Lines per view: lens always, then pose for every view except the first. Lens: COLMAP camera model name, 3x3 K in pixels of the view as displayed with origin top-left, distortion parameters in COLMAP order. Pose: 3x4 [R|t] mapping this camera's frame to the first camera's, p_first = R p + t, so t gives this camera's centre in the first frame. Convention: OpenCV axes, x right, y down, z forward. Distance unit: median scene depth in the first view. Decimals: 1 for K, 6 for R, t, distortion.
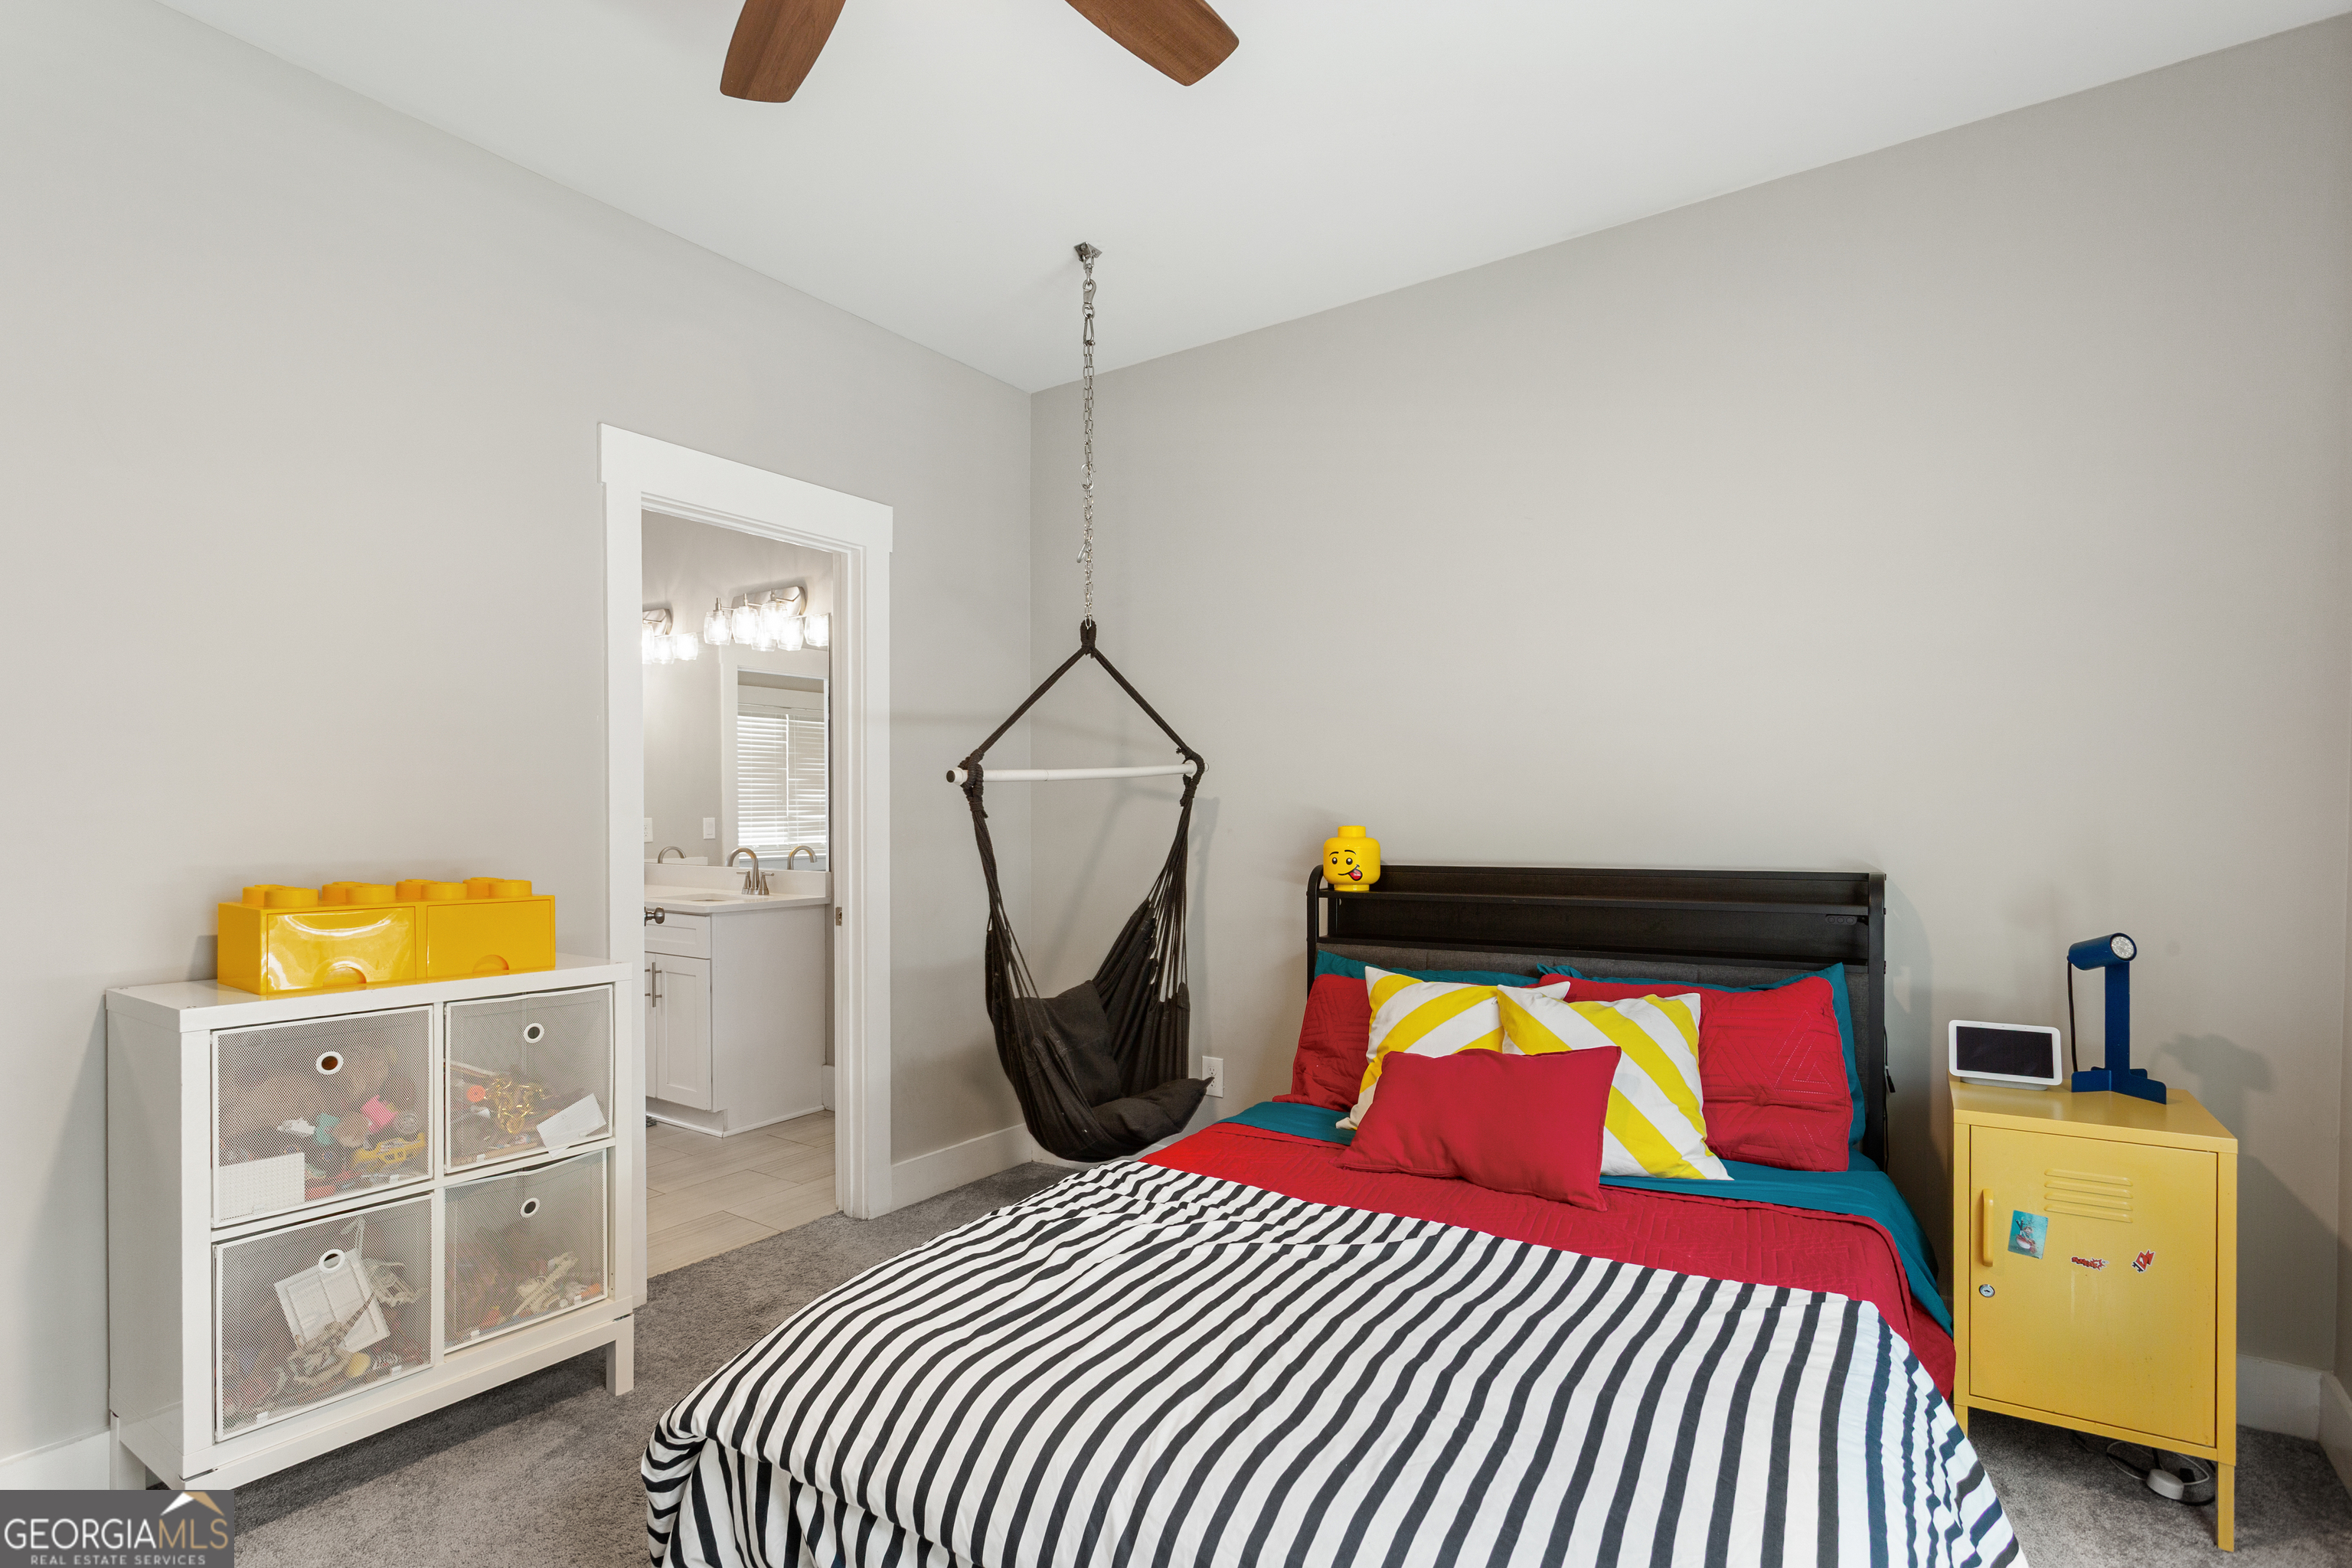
lens RADIAL K [[1138.7, 0, 1167.6], [0, 1138.7, 787.3], [0, 0, 1]] dist [-0.051728, 0.026881]
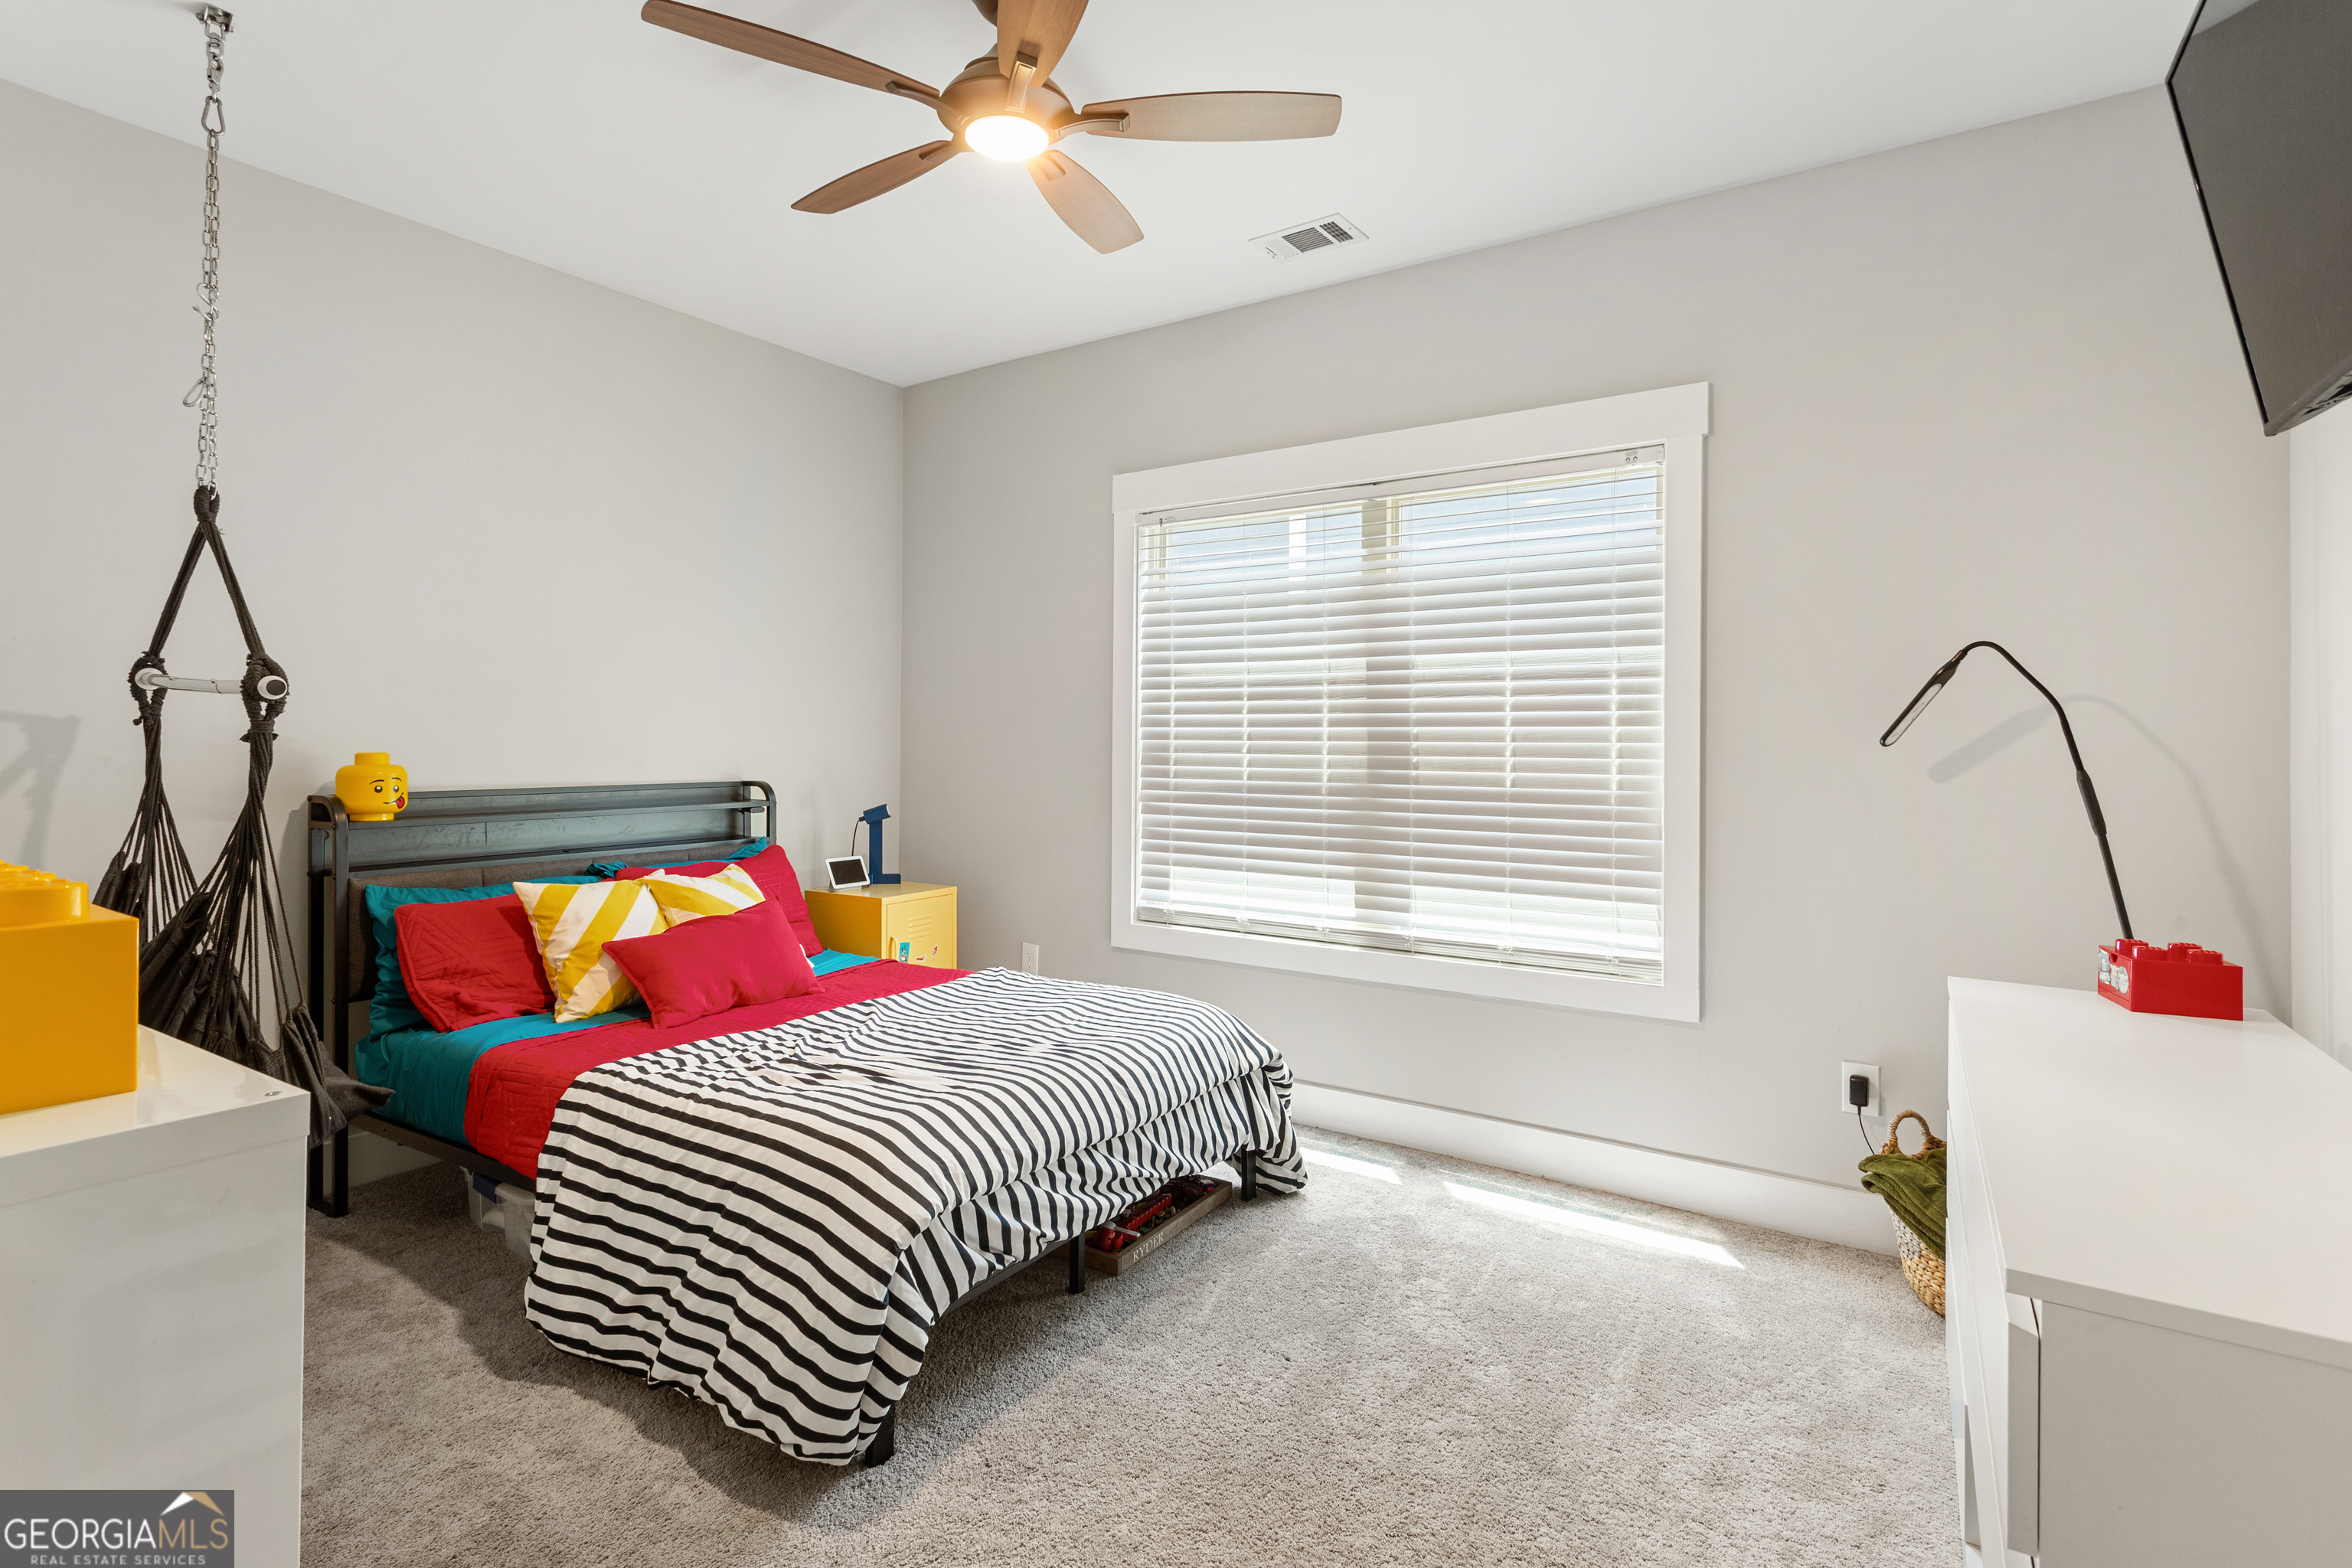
lens RADIAL K [[1122.5, 0, 1146.8], [0, 1122.5, 779.7], [0, 0, 1]] dist [-0.044057, 0.035865]
pose [[-0.008273, -0.036313, 0.999306, -0.820594], [-0.038094, 0.998626, 0.035973, -0.002649], [-0.999240, -0.037770, -0.009645, 0.374924]]
